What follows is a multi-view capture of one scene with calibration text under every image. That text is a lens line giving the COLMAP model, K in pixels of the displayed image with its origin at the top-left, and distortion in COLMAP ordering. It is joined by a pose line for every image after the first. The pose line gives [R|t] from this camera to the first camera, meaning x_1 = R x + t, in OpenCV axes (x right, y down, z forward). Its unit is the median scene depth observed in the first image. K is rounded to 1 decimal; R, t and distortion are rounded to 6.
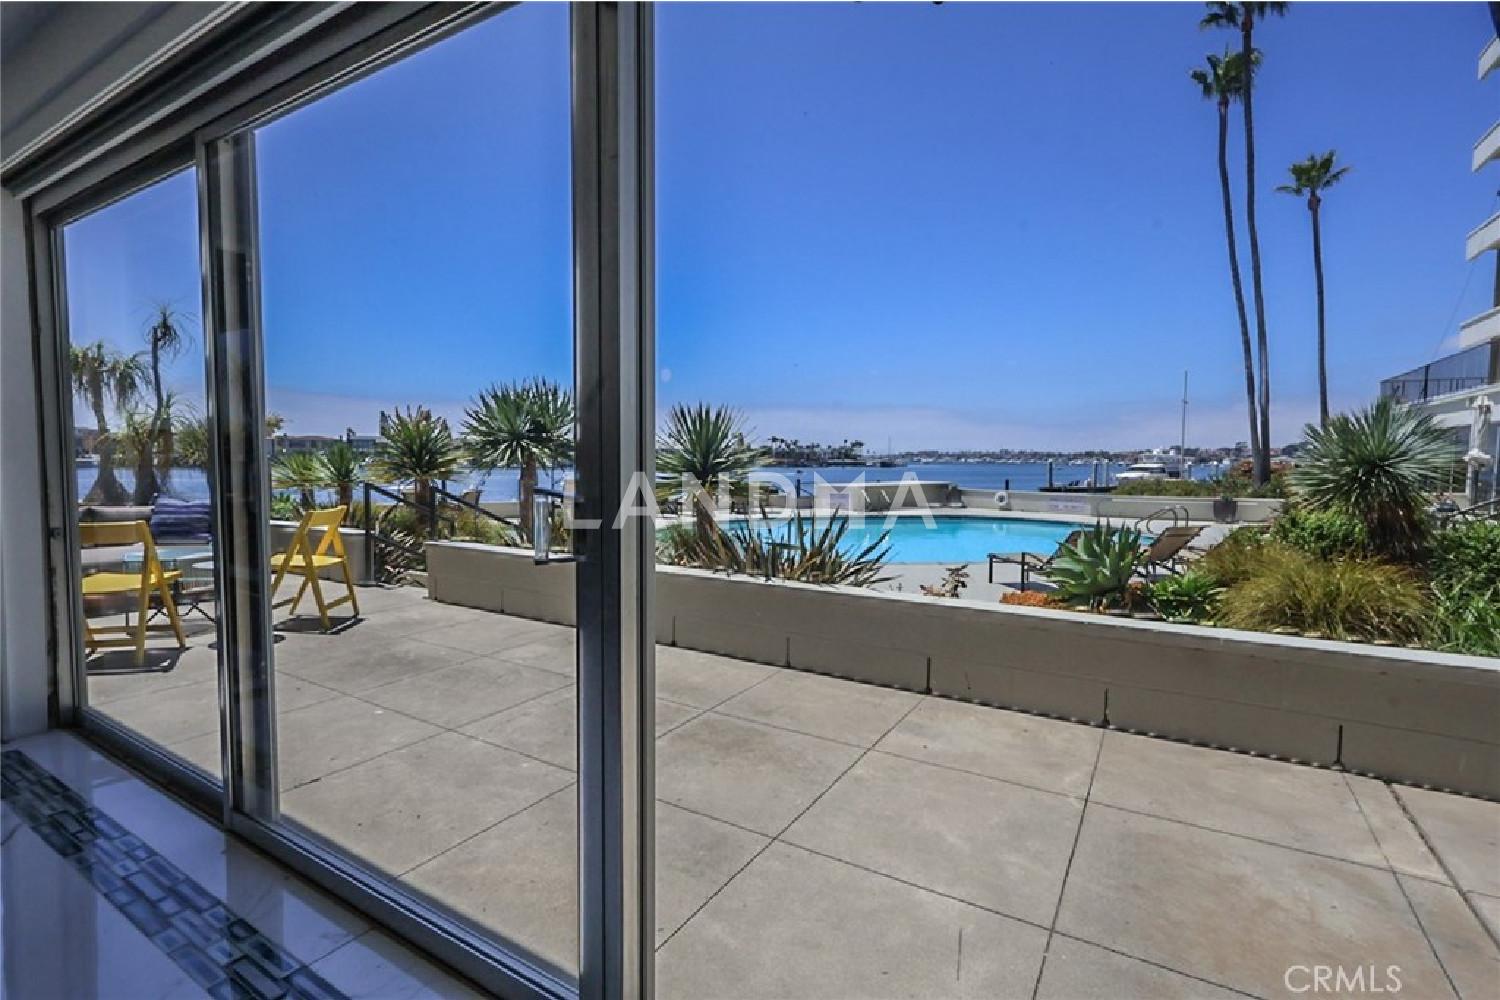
lens RADIAL K [[692.4, 0, 746.1], [0, 692.4, 502.0], [0, 0, 1]] dist [-0.002481, -0.000509]
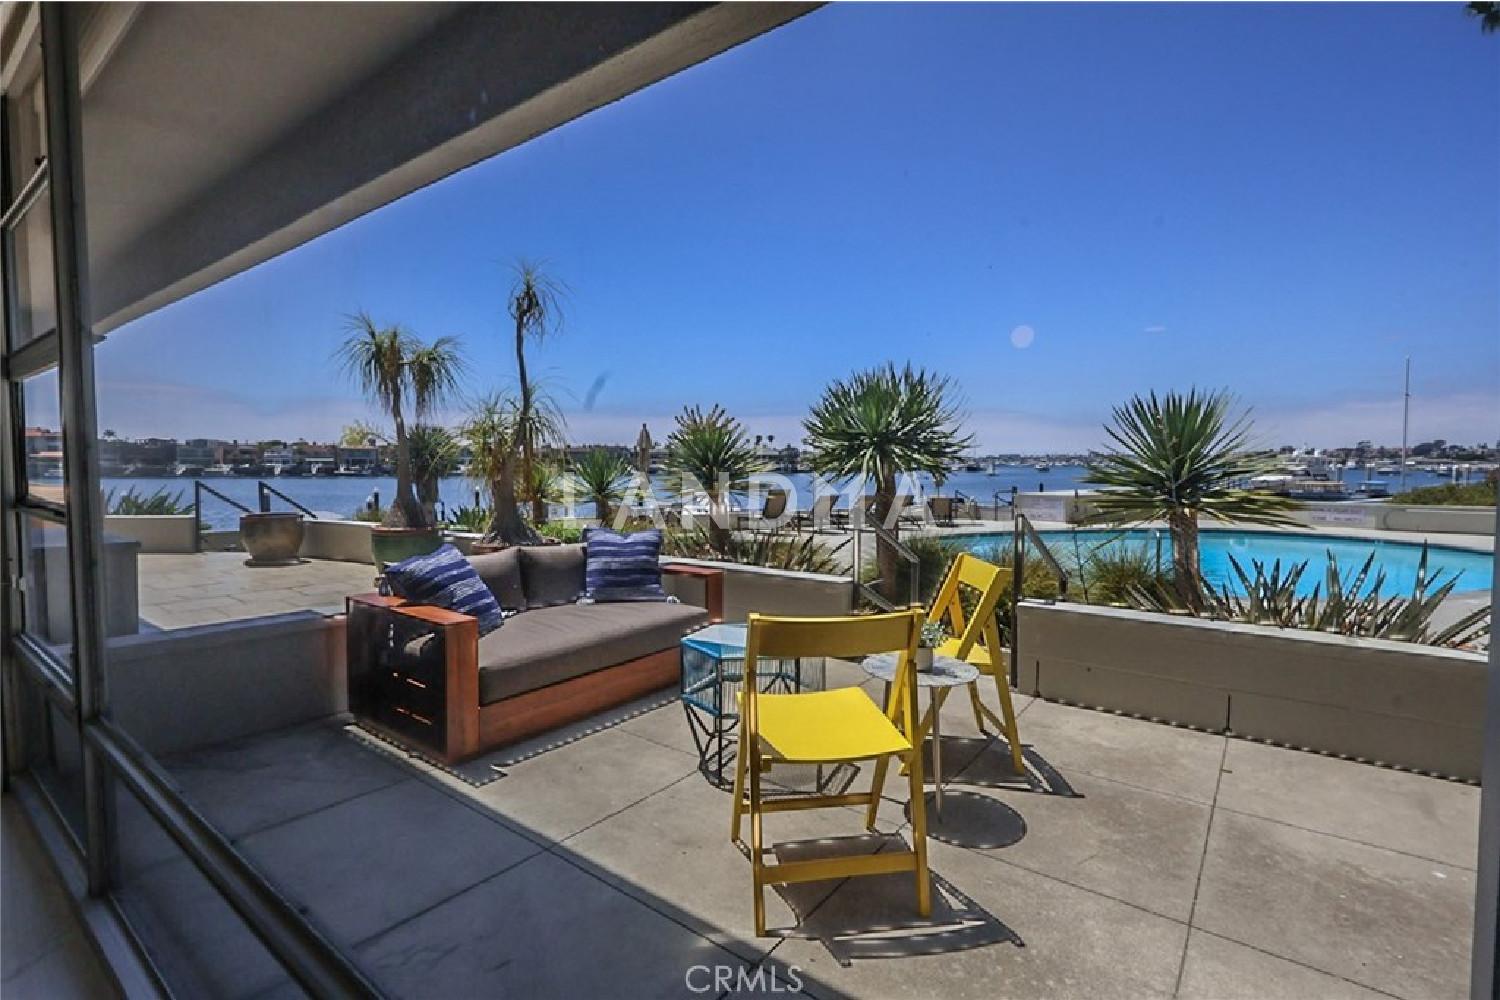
lens RADIAL K [[692.4, 0, 750.6], [0, 692.4, 496.5], [0, 0, 1]] dist [-0.002481, -0.000509]
pose [[0.994999, -0.002391, -0.099856, -0.149539], [0.000854, 0.999881, -0.015430, -0.007243], [0.099881, 0.015268, 0.994882, 0.079195]]
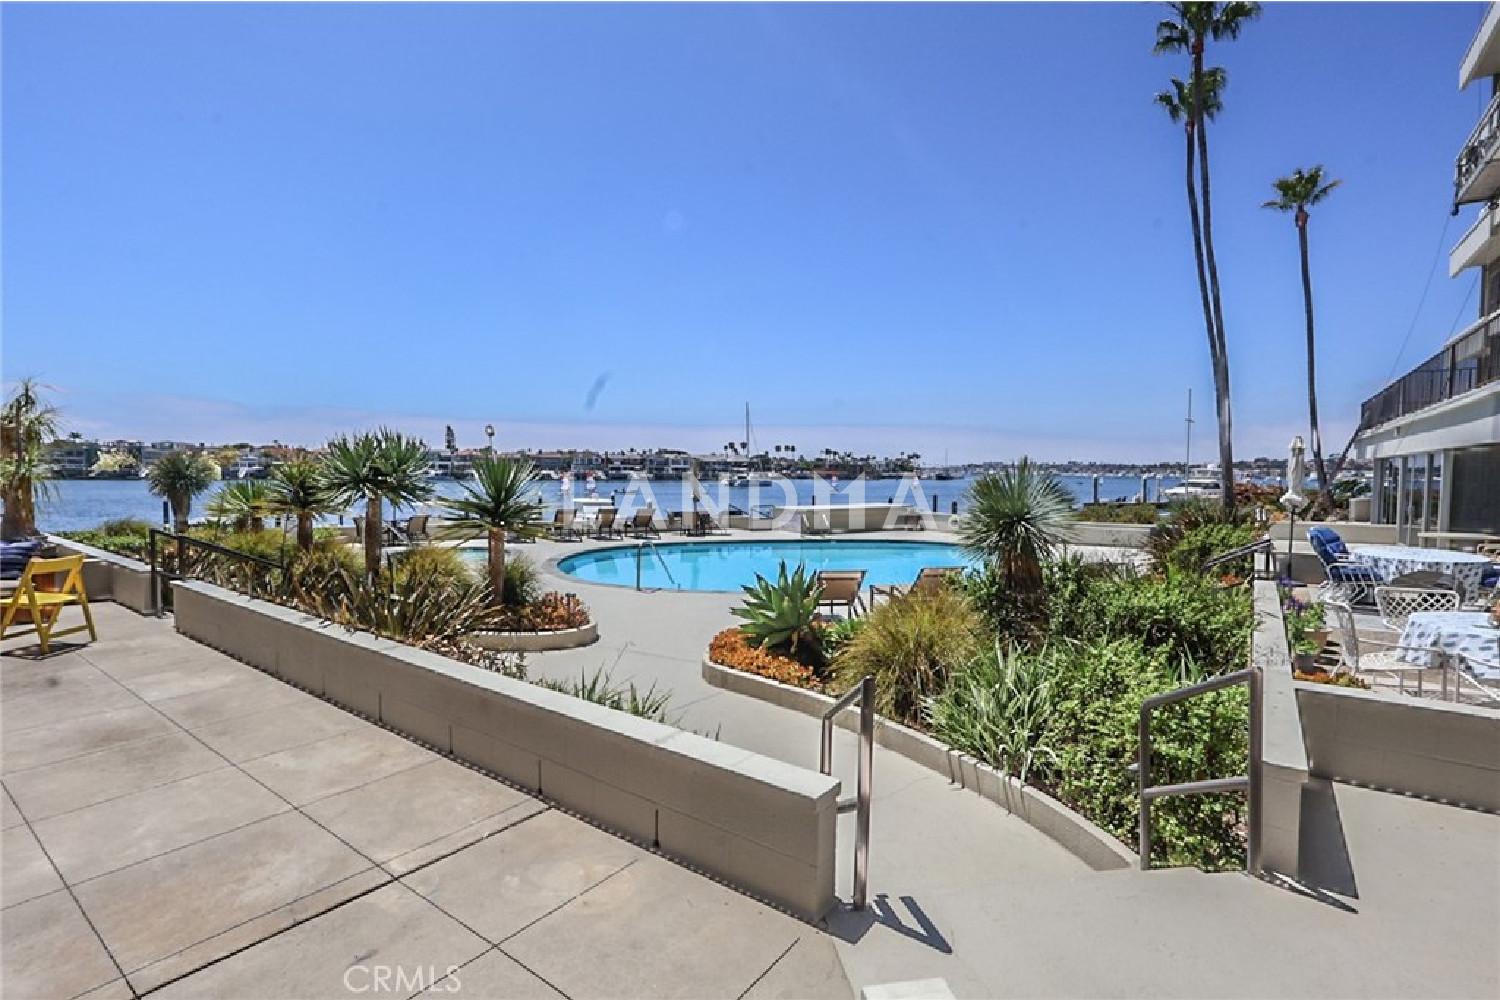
lens RADIAL K [[692.4, 0, 748.5], [0, 692.4, 501.6], [0, 0, 1]] dist [-0.002481, -0.000509]
pose [[0.996433, 0.005287, -0.084227, 0.151711], [-0.006715, 0.999838, -0.016673, -0.015959], [0.084125, 0.017179, 0.996307, -0.030035]]
